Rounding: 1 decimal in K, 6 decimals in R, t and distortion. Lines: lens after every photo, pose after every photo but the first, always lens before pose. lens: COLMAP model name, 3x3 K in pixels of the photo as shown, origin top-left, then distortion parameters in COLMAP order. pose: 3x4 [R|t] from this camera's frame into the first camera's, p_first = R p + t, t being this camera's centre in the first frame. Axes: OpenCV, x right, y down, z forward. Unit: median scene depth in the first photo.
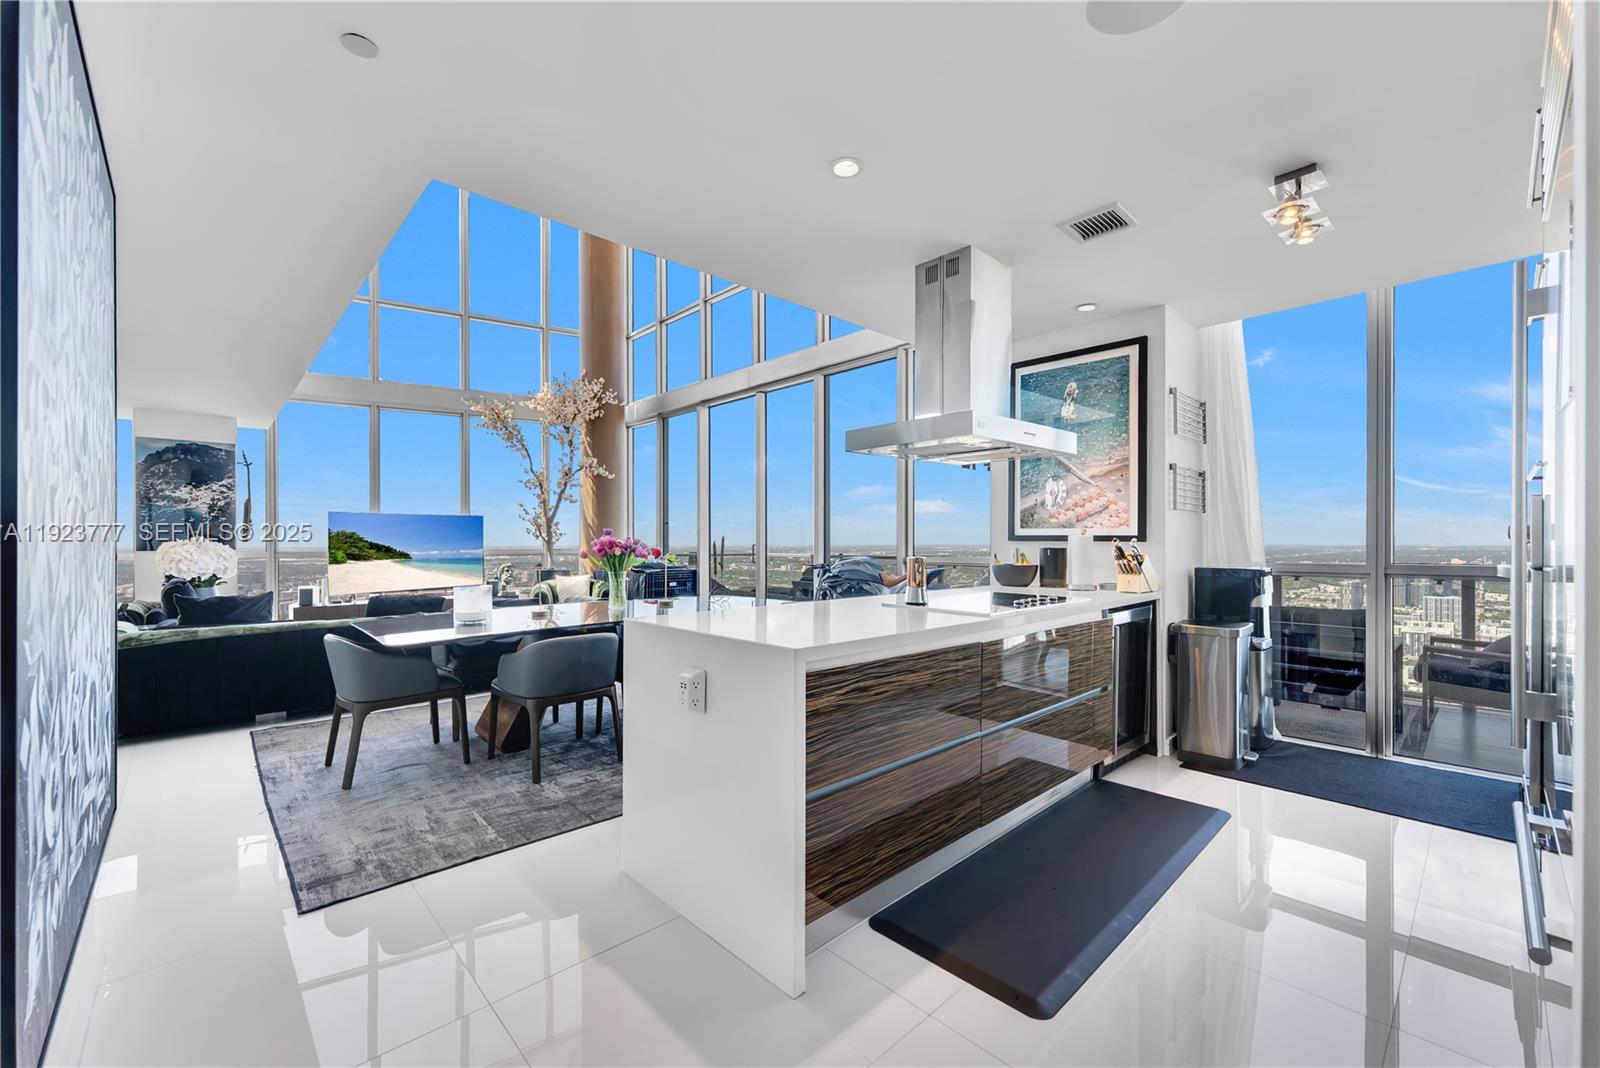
lens RADIAL K [[654.2, 0, 791.9], [0, 654.2, 543.0], [0, 0, 1]] dist [0.001710, 0.000527]
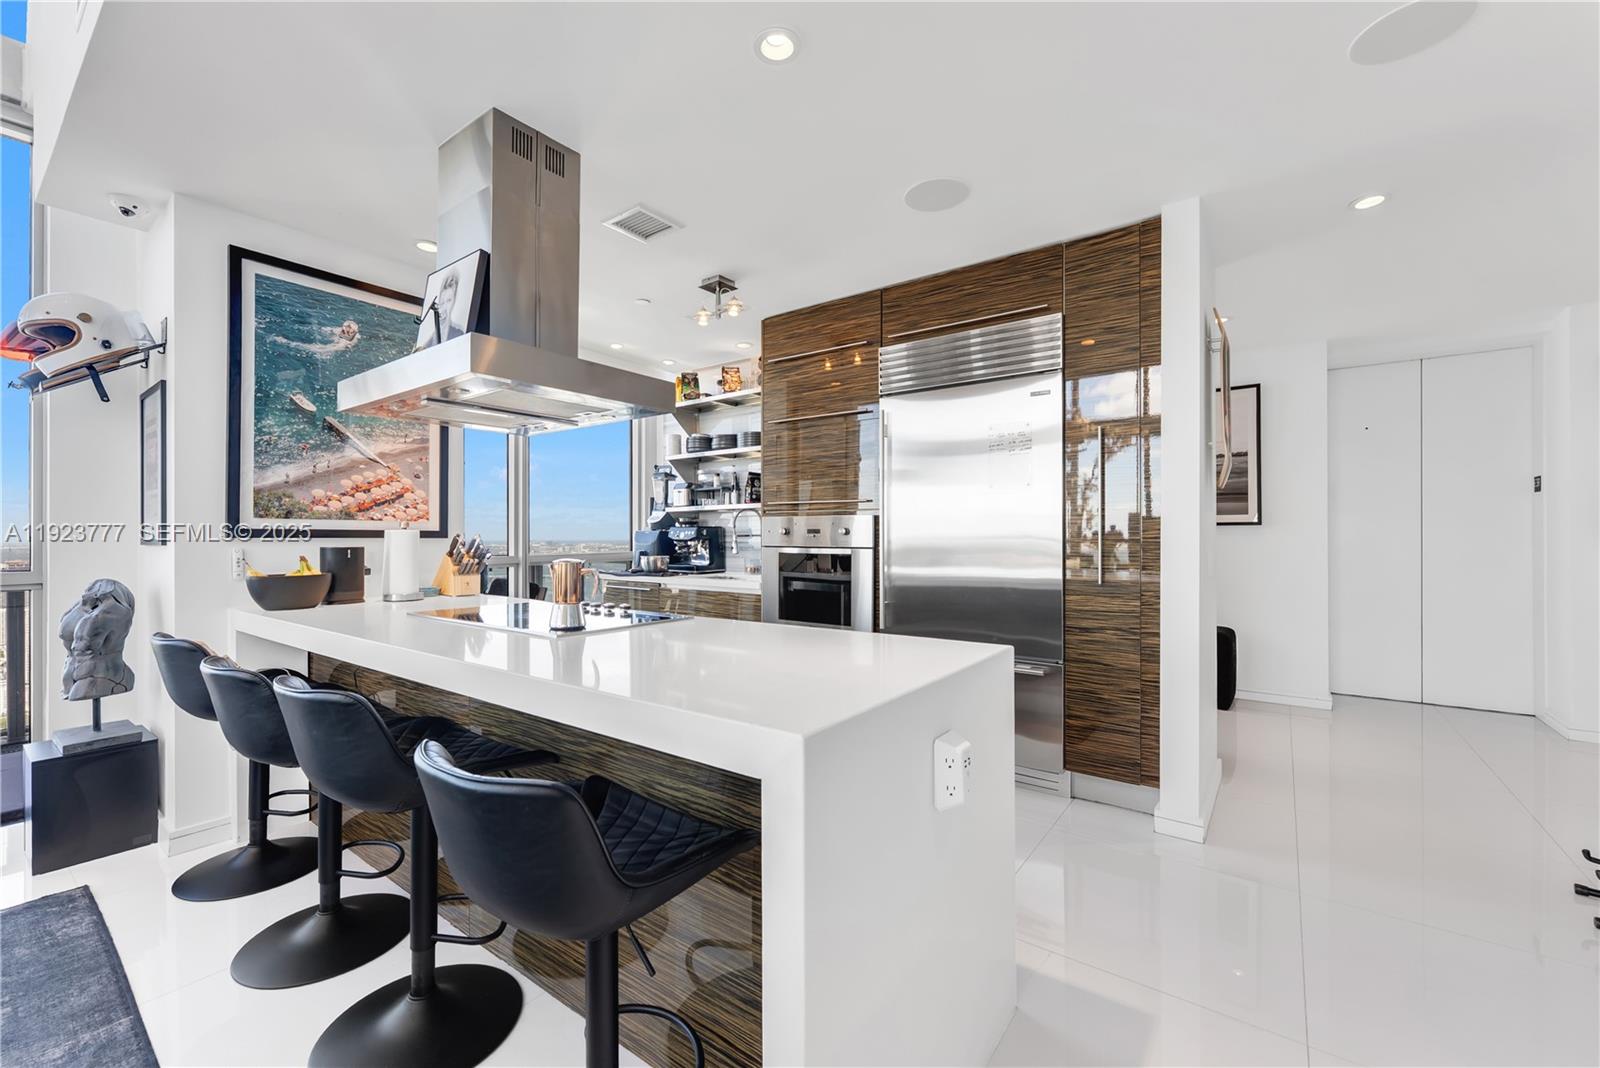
lens RADIAL K [[654.2, 0, 794.7], [0, 654.2, 532.1], [0, 0, 1]] dist [0.001710, 0.000527]
pose [[-0.190352, 0.005708, 0.981699, -0.405591], [0.005699, 0.999973, -0.004710, -0.003178], [-0.981699, 0.004698, -0.190379, 0.686997]]
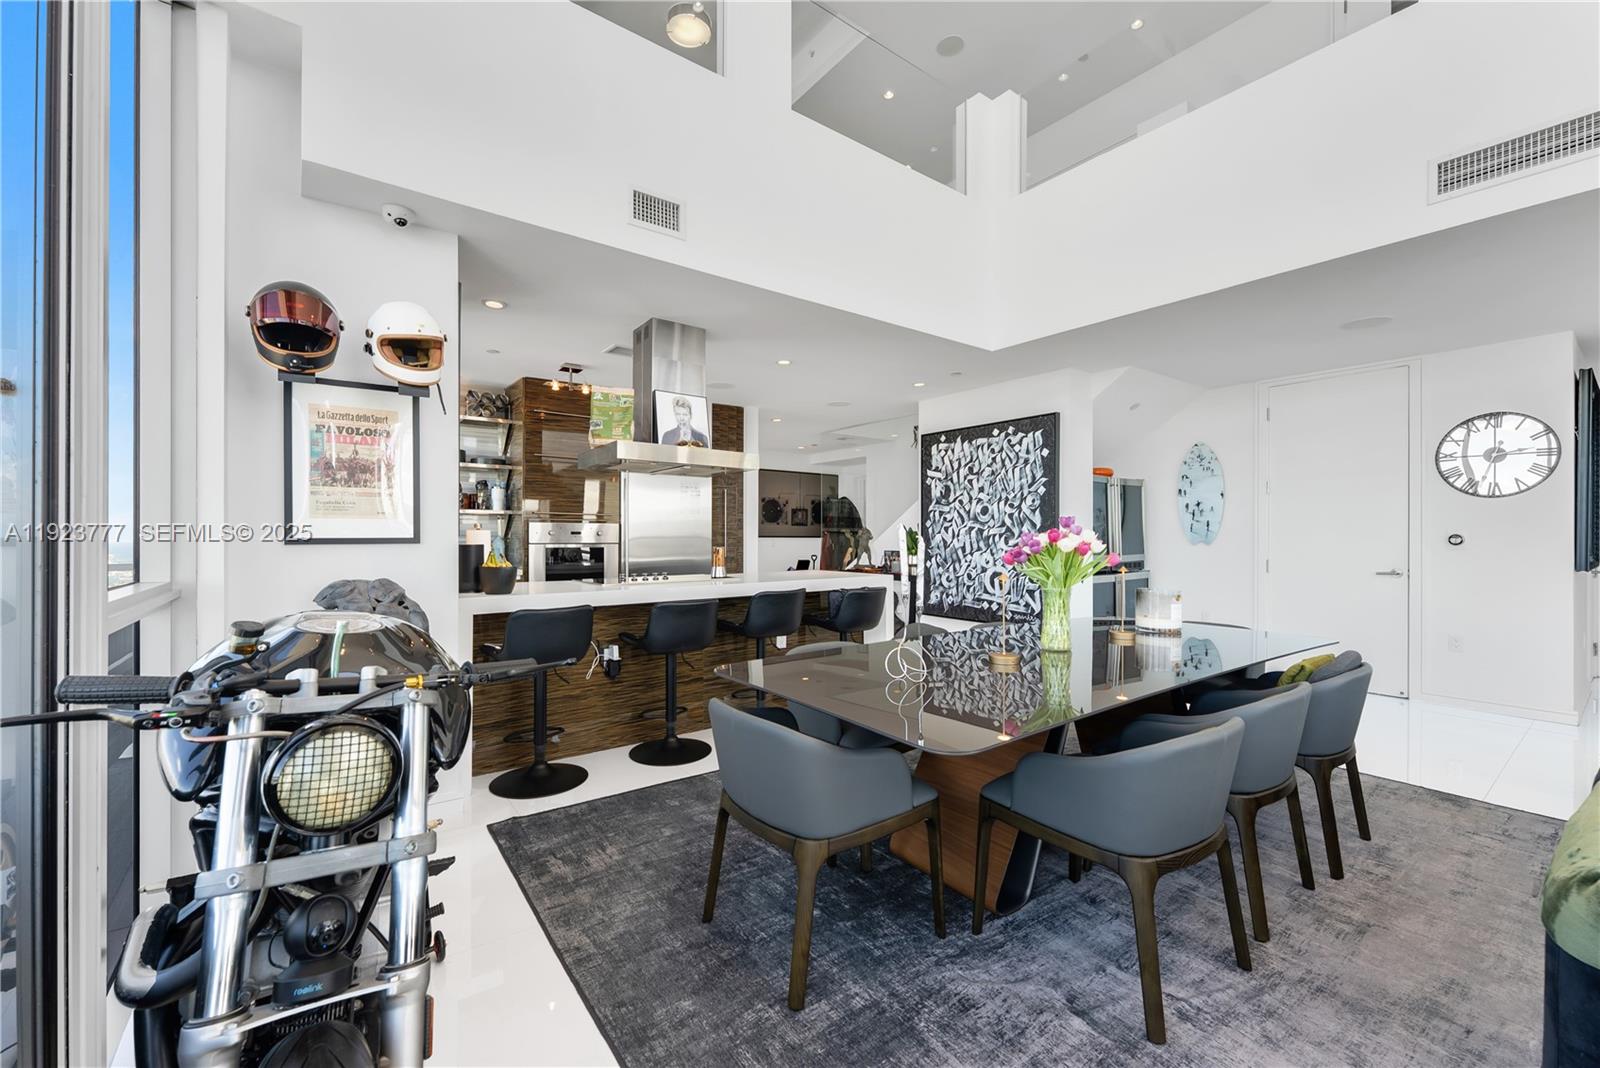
lens RADIAL K [[654.2, 0, 803.6], [0, 654.2, 537.0], [0, 0, 1]] dist [0.001710, 0.000527]
pose [[-0.996908, -0.004931, 0.078428, -0.105400], [-0.004807, 0.999987, 0.001764, -0.004836], [-0.078436, 0.001381, -0.996918, 1.888989]]
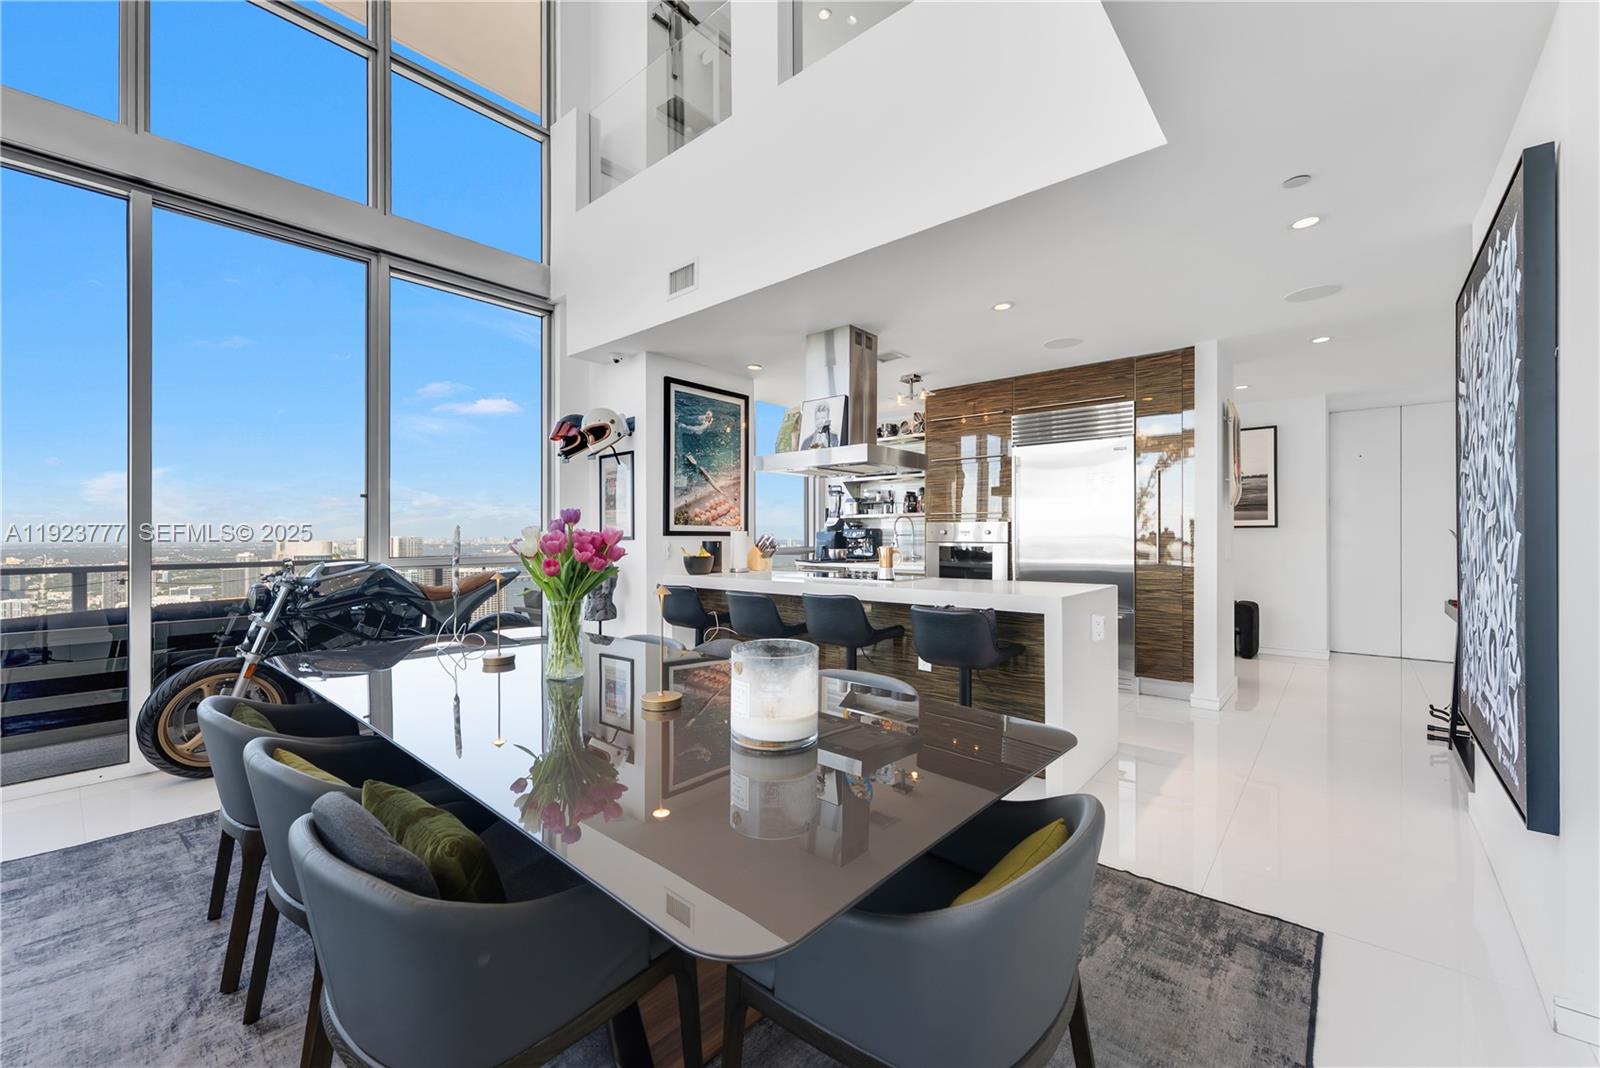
lens RADIAL K [[654.2, 0, 793.2], [0, 654.2, 533.1], [0, 0, 1]] dist [0.001710, 0.000527]
pose [[-0.122542, 0.005315, 0.992449, -0.895616], [0.005795, 0.999972, -0.004640, -0.001900], [-0.992446, 0.005183, -0.122569, 1.047523]]
